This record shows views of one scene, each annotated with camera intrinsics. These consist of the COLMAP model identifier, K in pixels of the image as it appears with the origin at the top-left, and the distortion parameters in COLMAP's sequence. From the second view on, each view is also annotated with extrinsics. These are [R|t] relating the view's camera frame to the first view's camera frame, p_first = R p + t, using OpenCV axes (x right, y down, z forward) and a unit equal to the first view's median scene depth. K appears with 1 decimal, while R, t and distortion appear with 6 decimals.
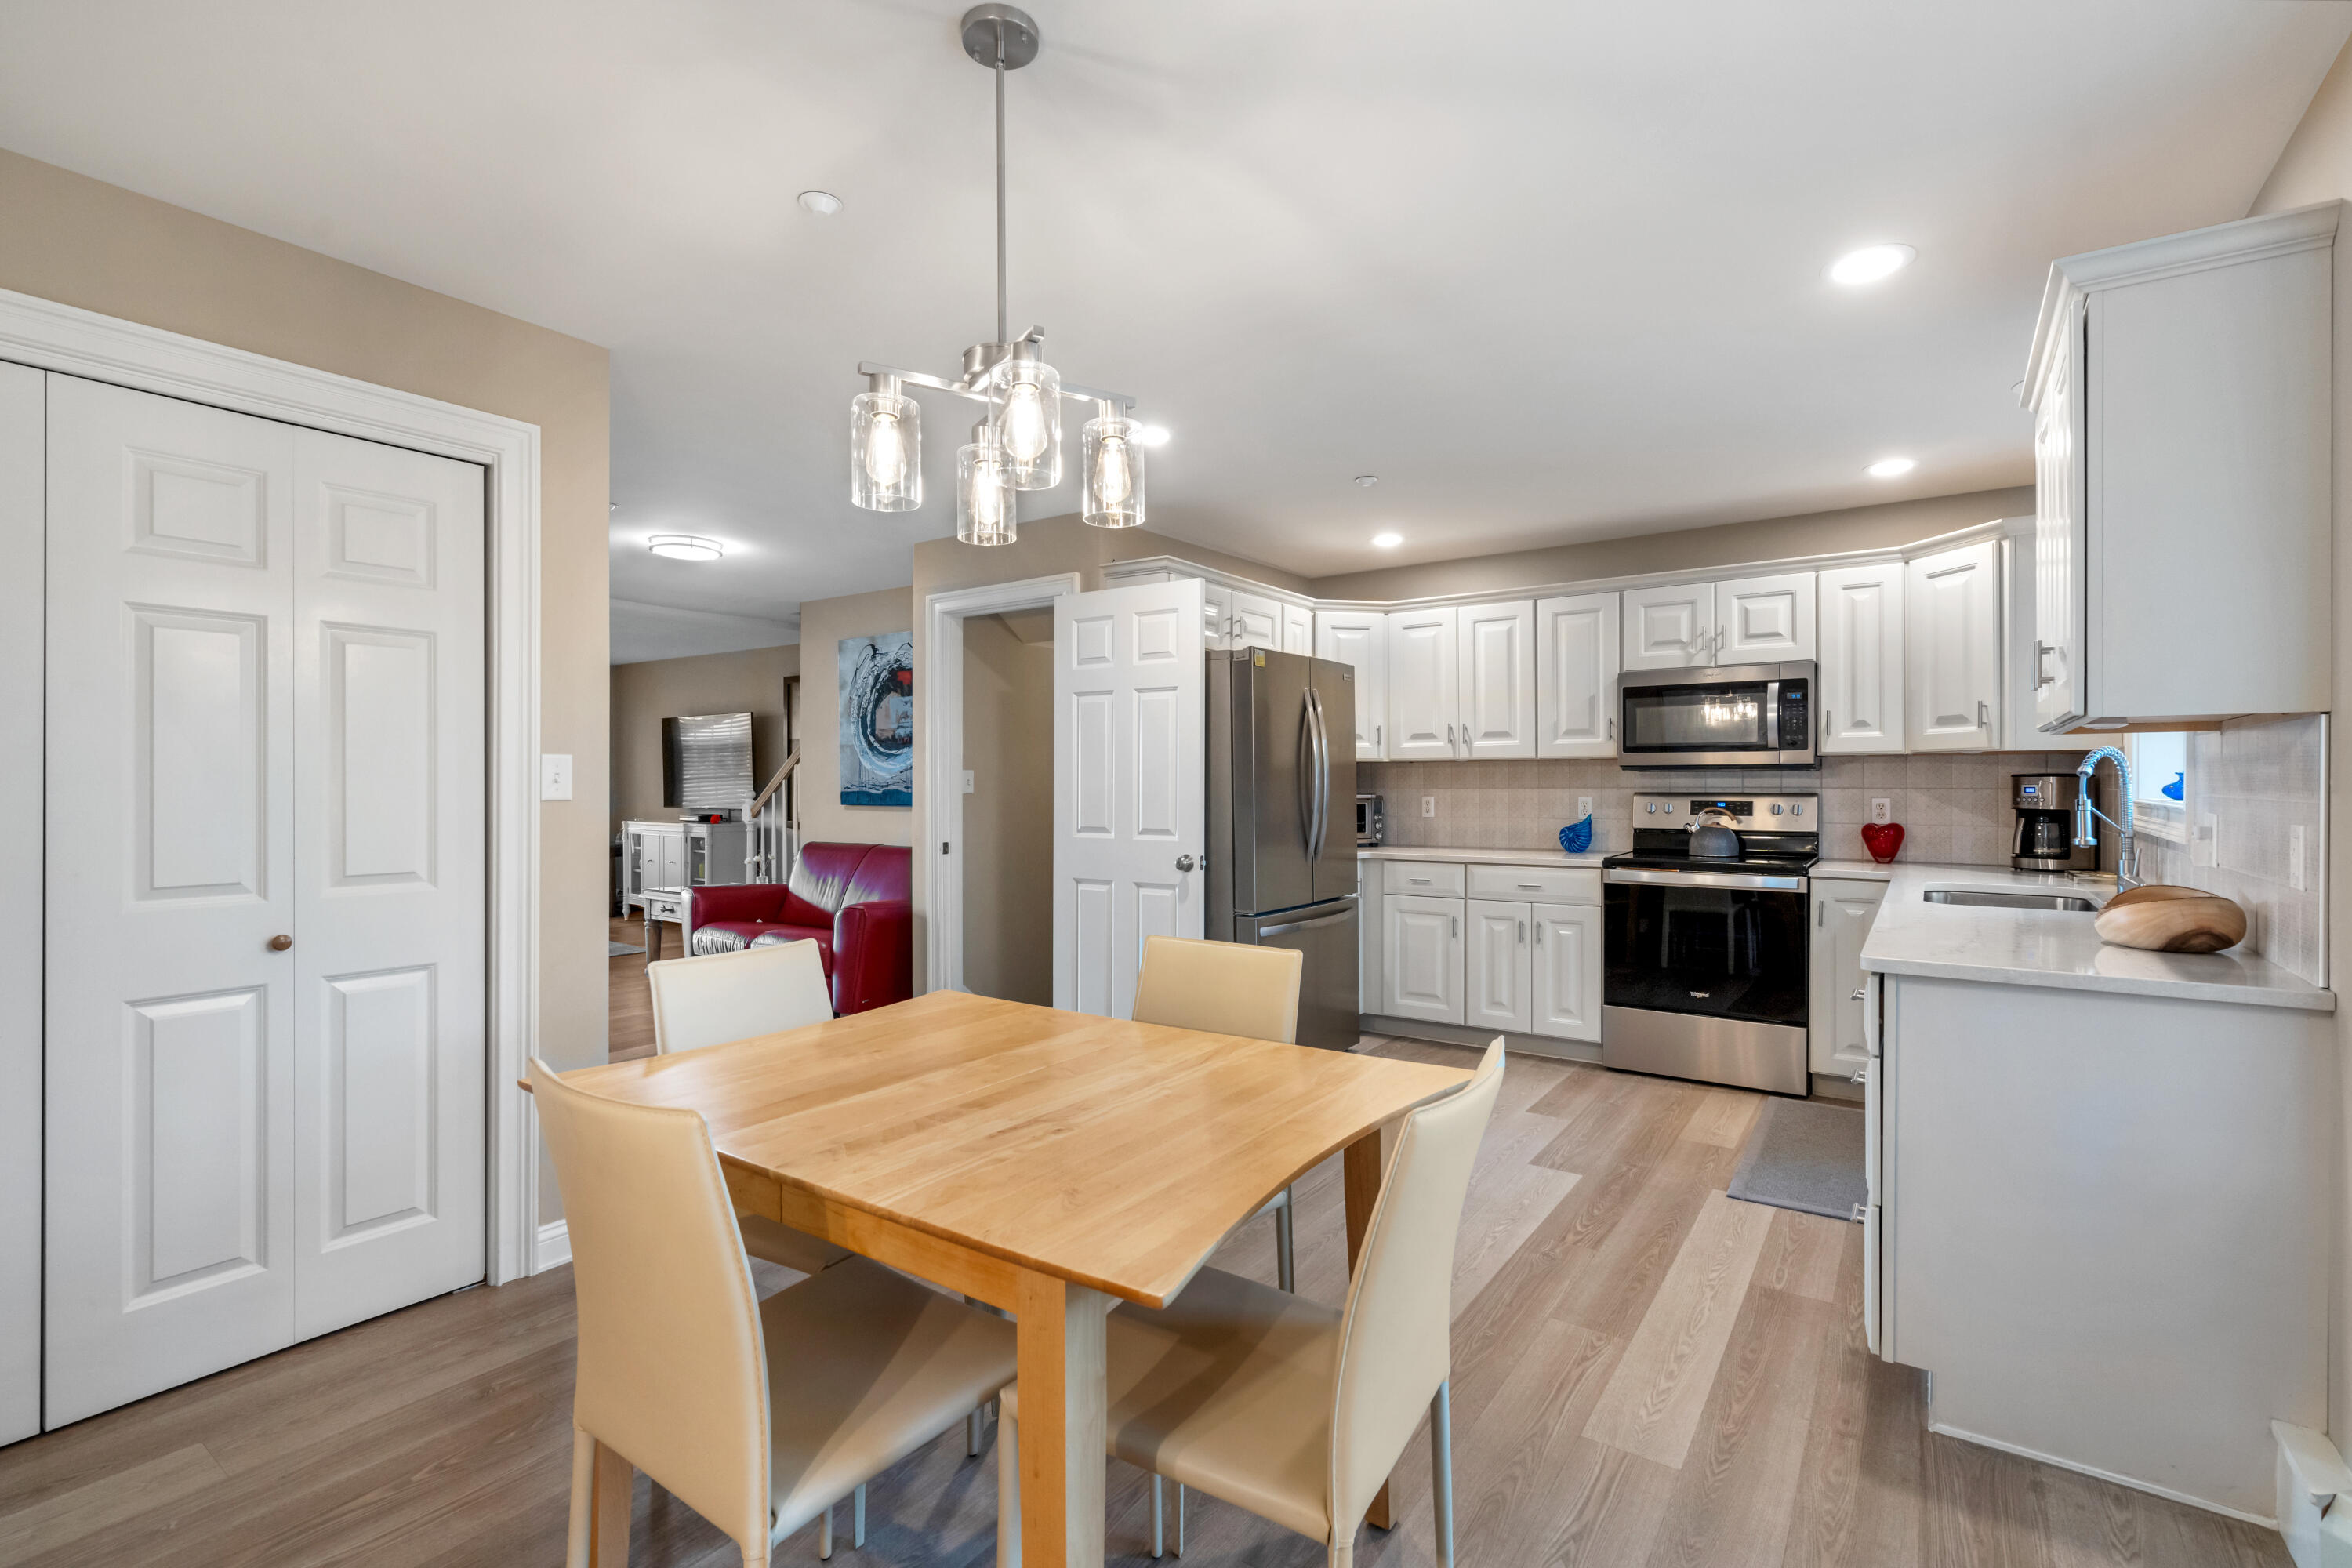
lens RADIAL K [[1062.3, 0, 1212.0], [0, 1062.3, 781.2], [0, 0, 1]] dist [-0.003261, 0.000403]
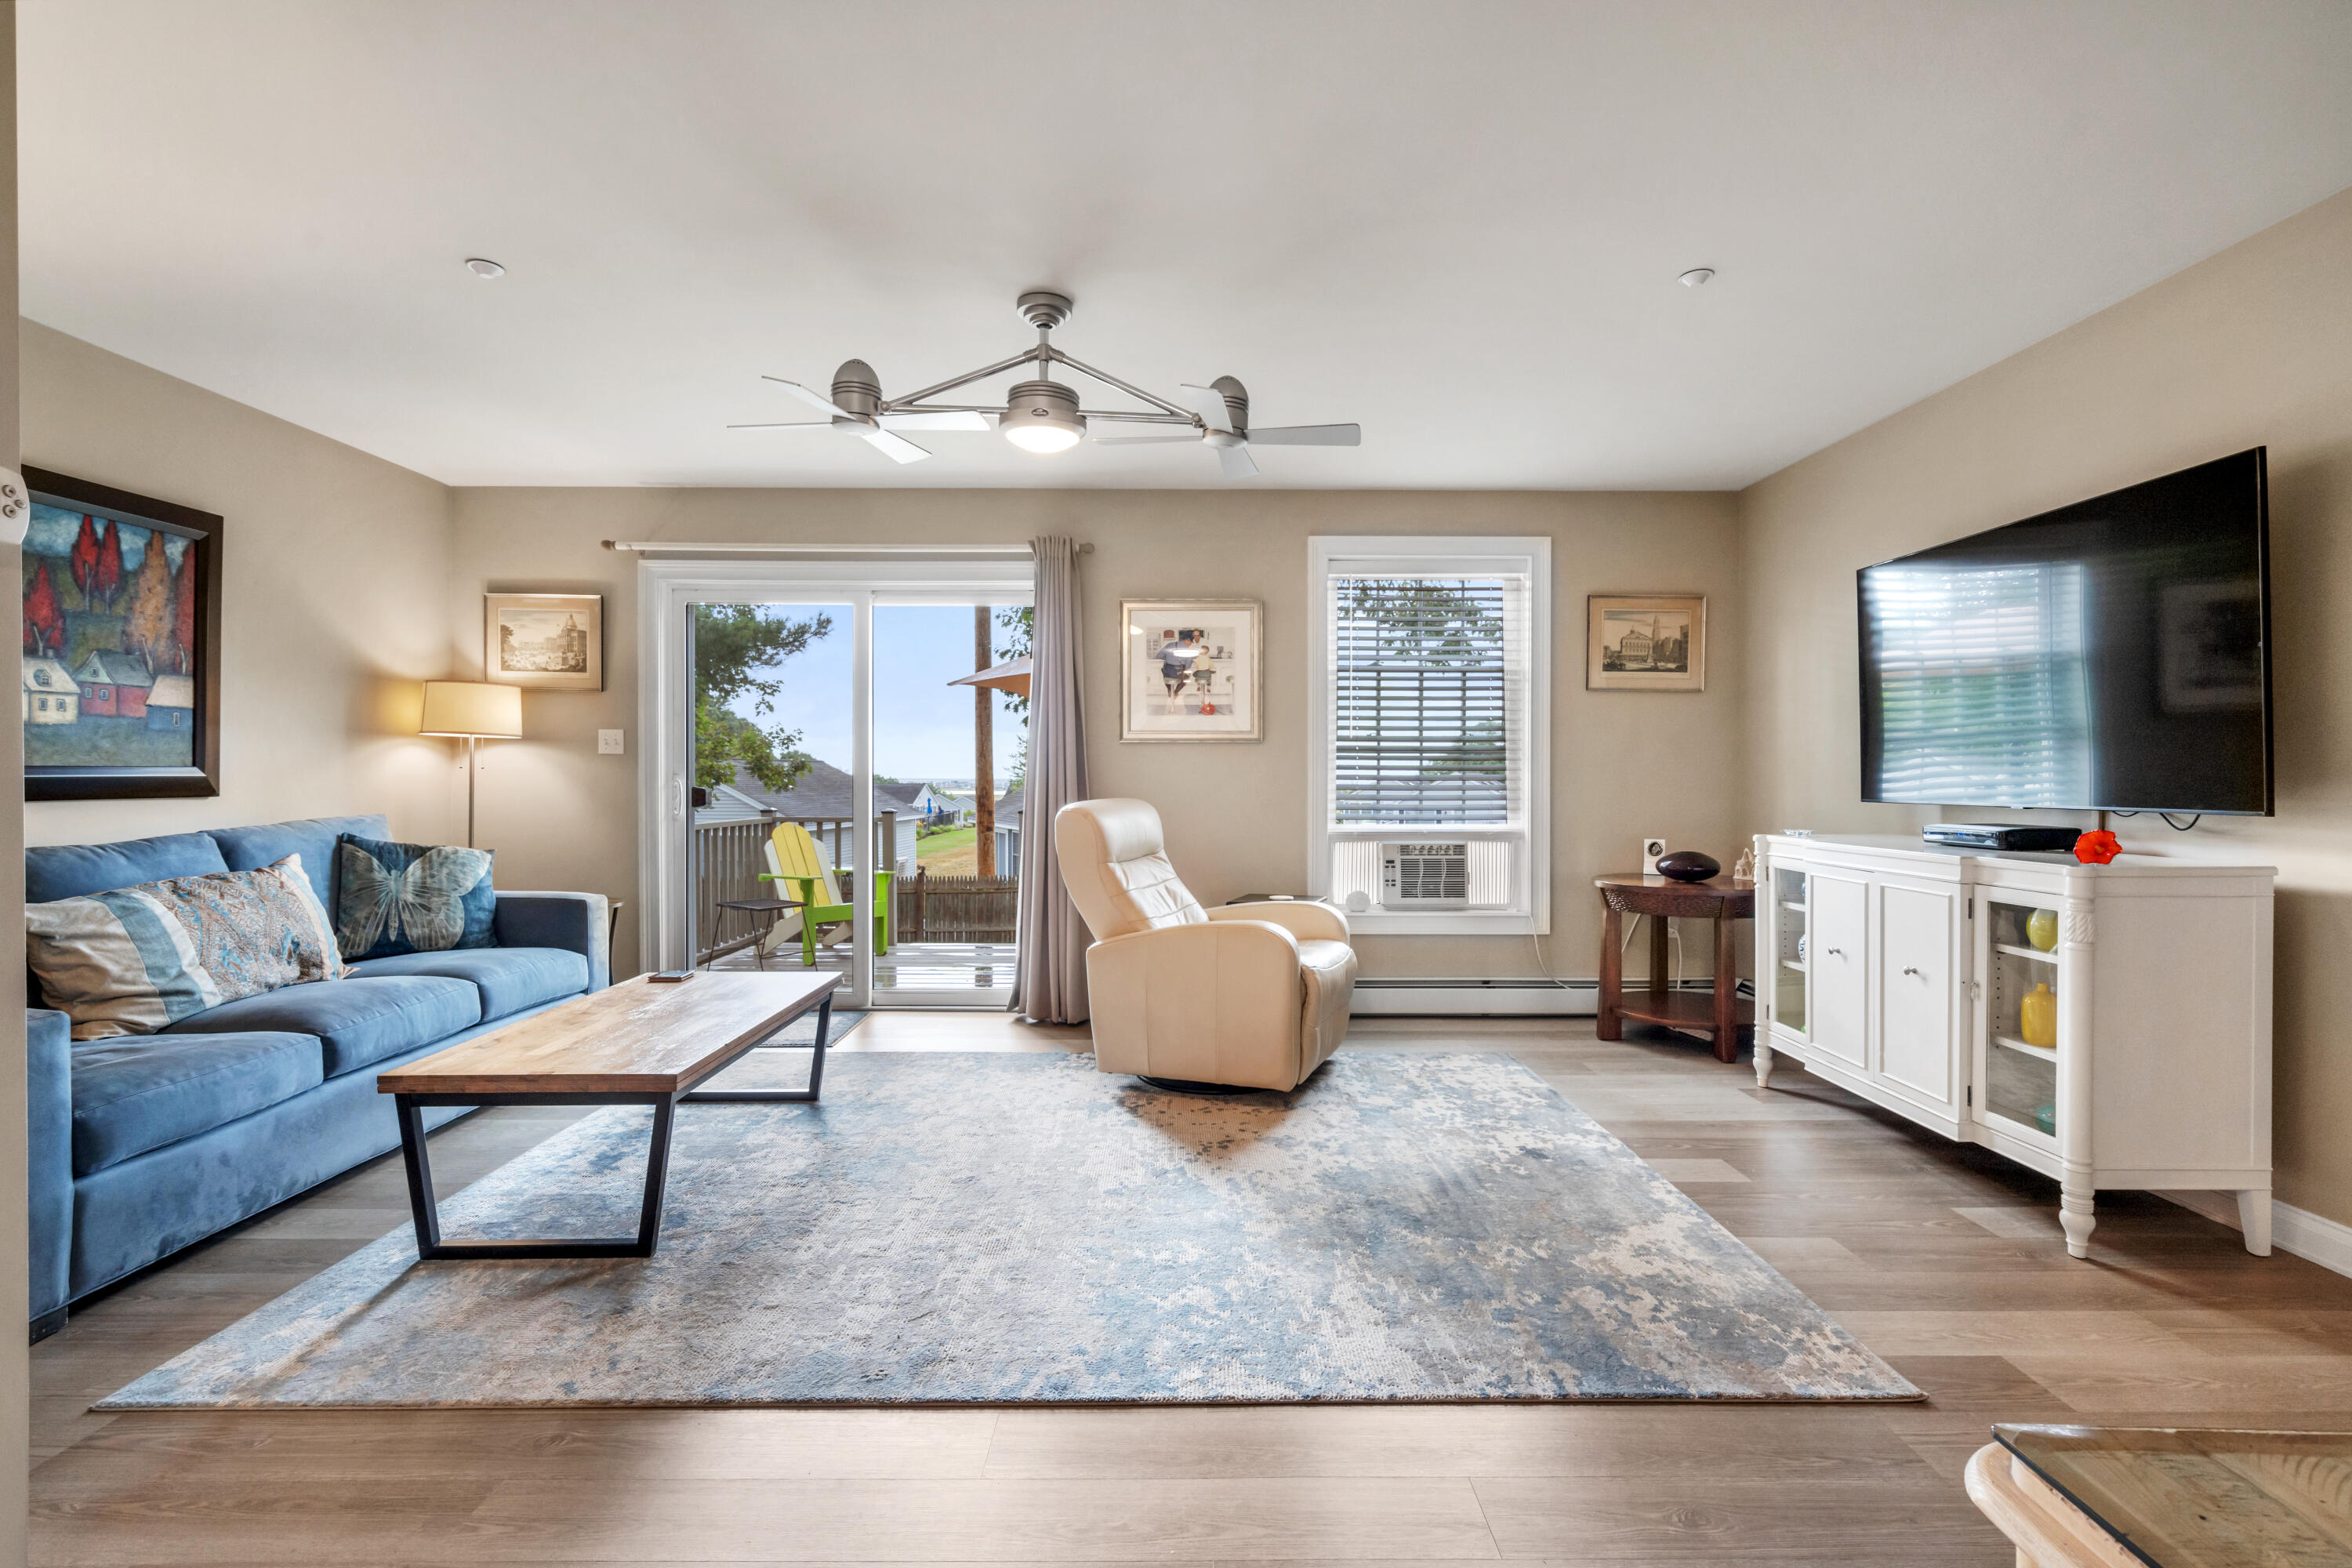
lens RADIAL K [[1090.2, 0, 1194.4], [0, 1090.2, 777.8], [0, 0, 1]] dist [-0.007656, 0.004316]
pose [[0.581401, 0.003385, -0.813610, -0.649725], [-0.001430, 0.999994, 0.003138, 0.029496], [0.813616, -0.000661, 0.581402, 1.115084]]
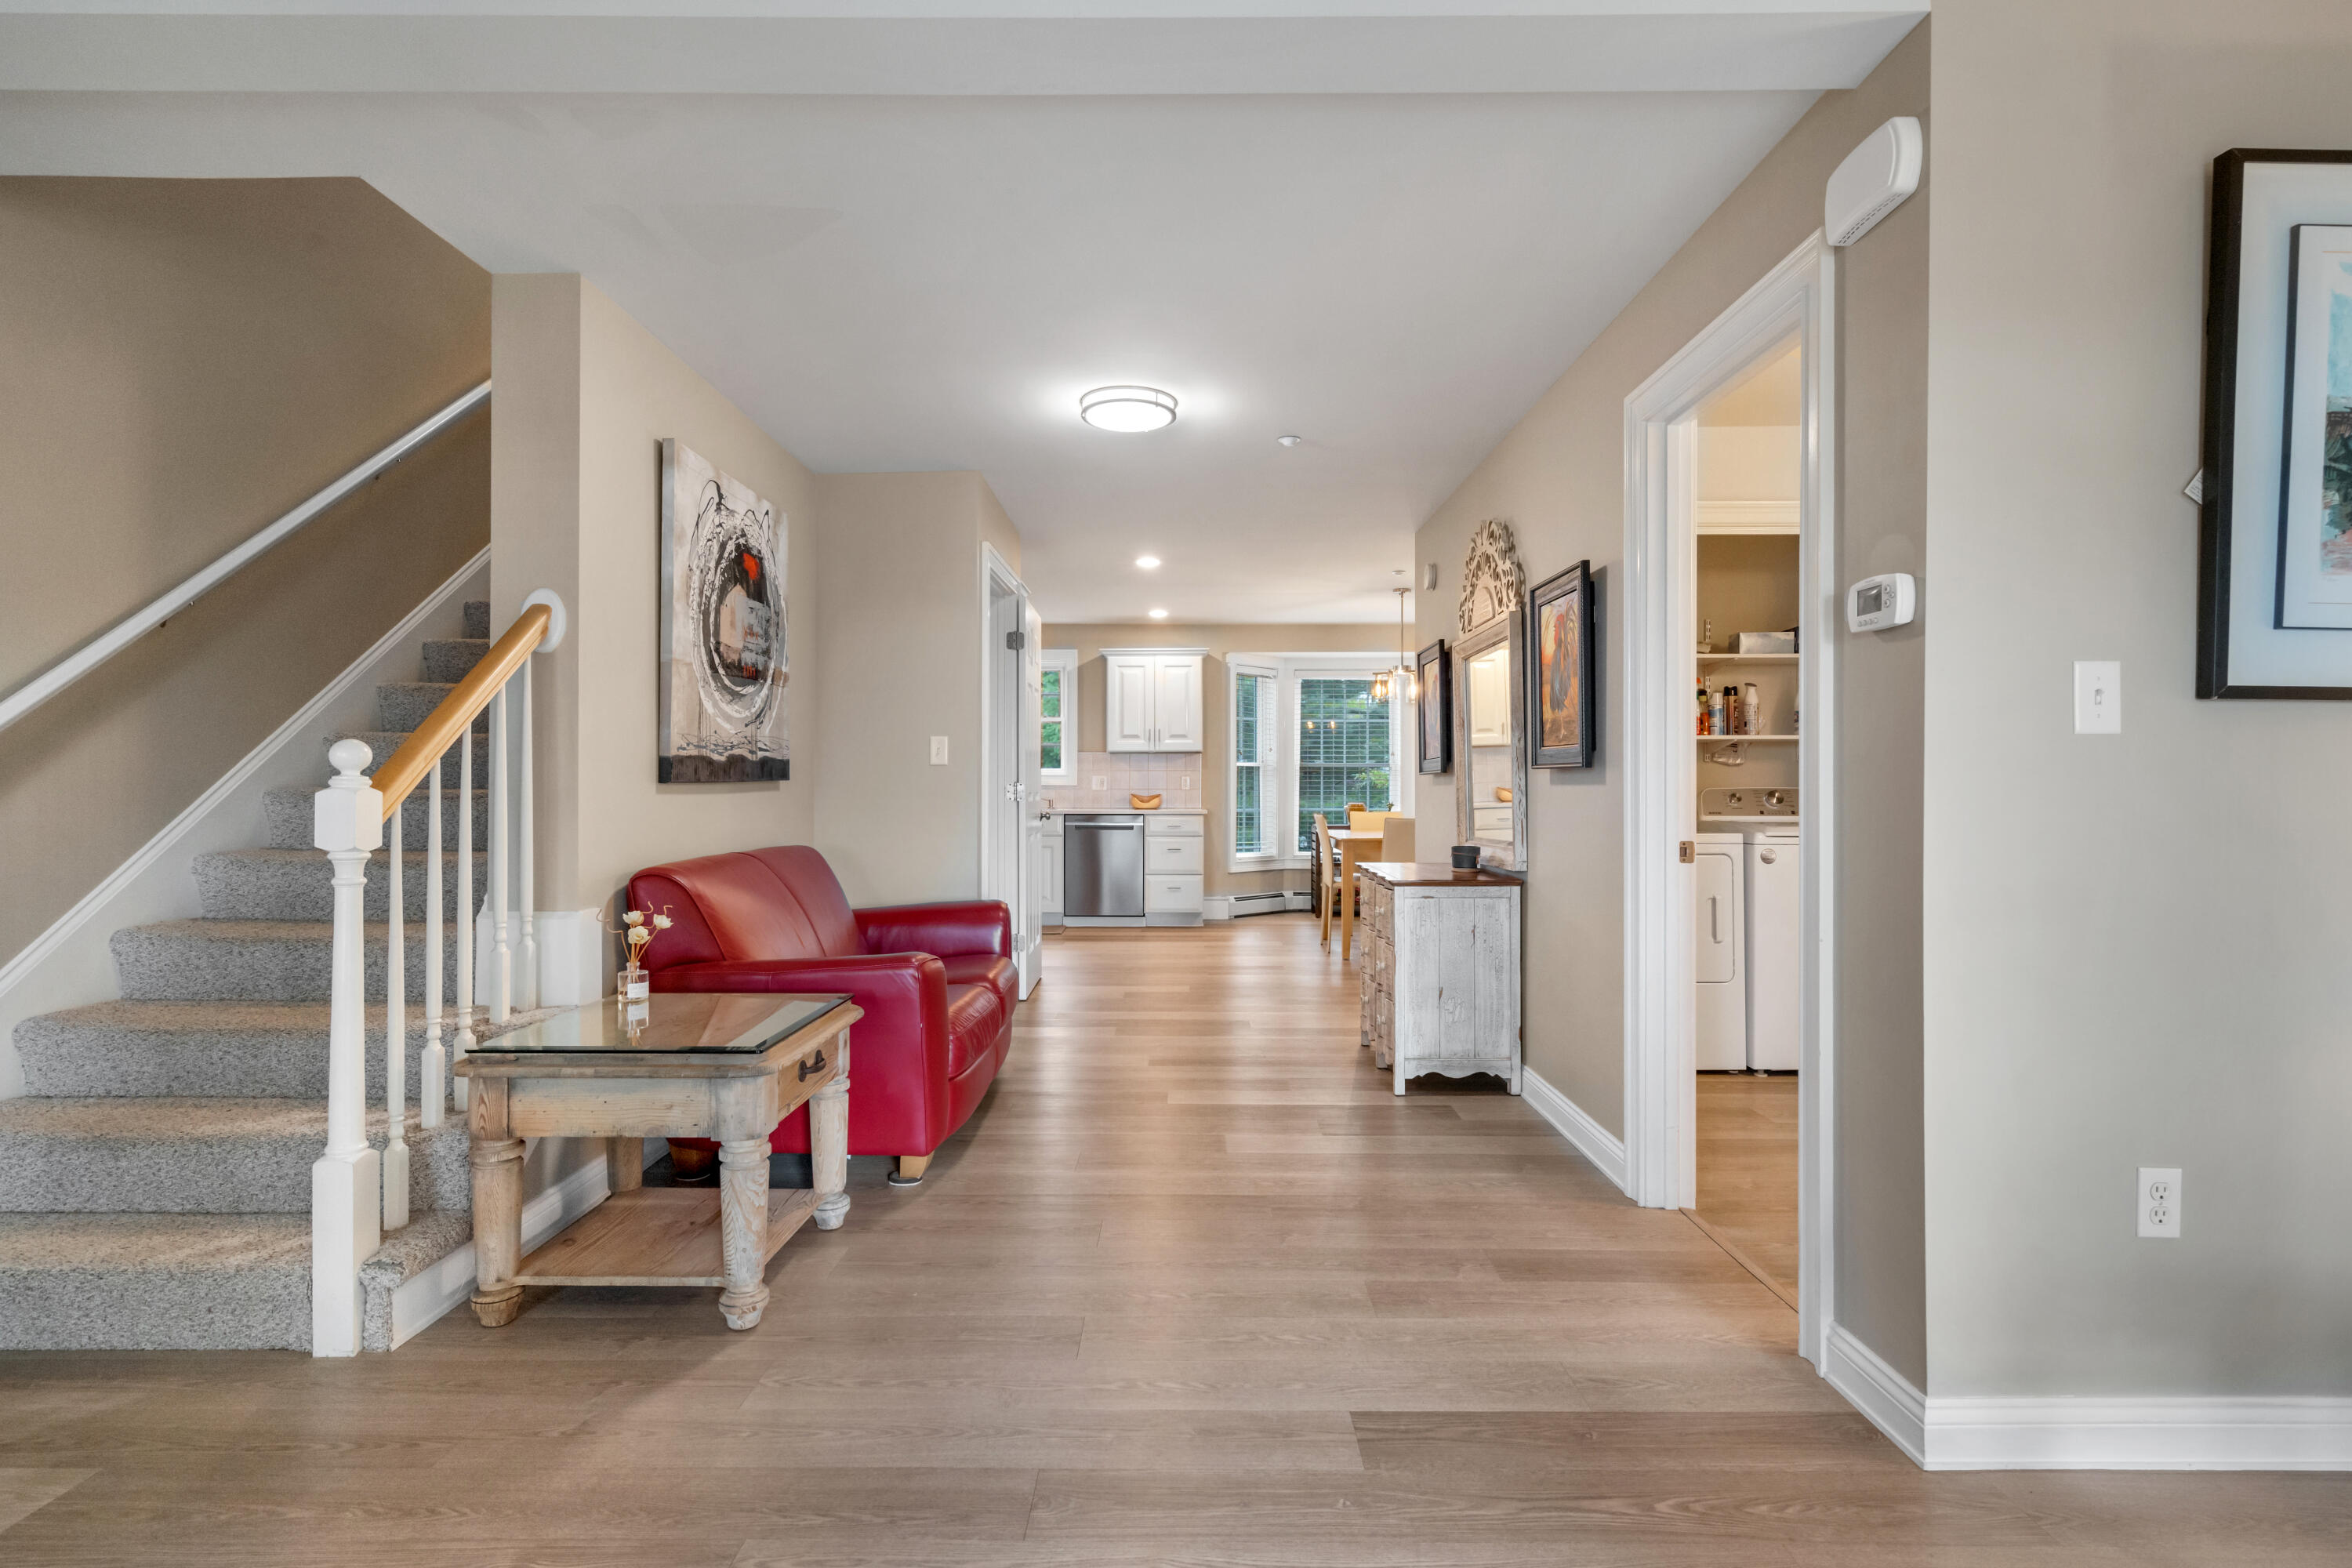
lens RADIAL K [[1155.1, 0, 1191.9], [0, 1155.1, 782.3], [0, 0, 1]] dist [-0.000410, 0.000601]
pose [[-0.571675, 0.000774, 0.820480, -1.191546], [-0.002134, 0.999995, -0.002431, 0.029819], [-0.820477, -0.003141, -0.571671, 1.446381]]
